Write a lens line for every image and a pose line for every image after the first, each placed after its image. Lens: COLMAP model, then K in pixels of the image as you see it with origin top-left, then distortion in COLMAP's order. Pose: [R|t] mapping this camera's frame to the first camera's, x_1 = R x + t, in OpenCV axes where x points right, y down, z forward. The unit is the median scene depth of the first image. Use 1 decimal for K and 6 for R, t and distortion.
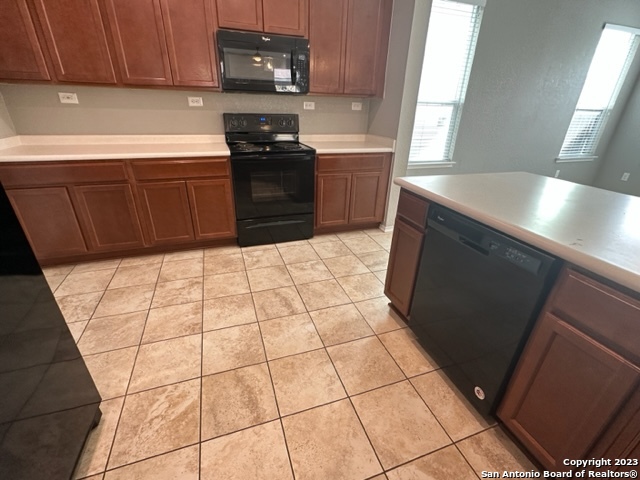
lens RADIAL K [[290.0, 0, 320.1], [0, 290.0, 241.5], [0, 0, 1]] dist [-0.003115, -0.000216]
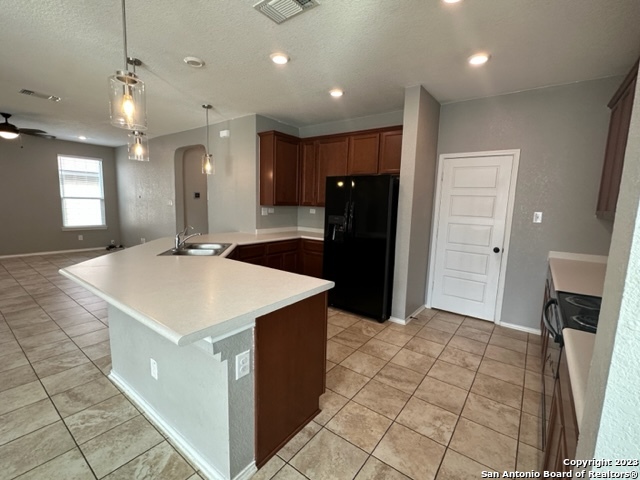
lens RADIAL K [[290.0, 0, 318.3], [0, 290.0, 241.5], [0, 0, 1]] dist [-0.003115, -0.000216]
pose [[-0.833149, 0.024172, -0.552520, 0.652749], [-0.281393, 0.841532, 0.461131, -0.601186], [0.476109, 0.539666, -0.694320, 1.161642]]
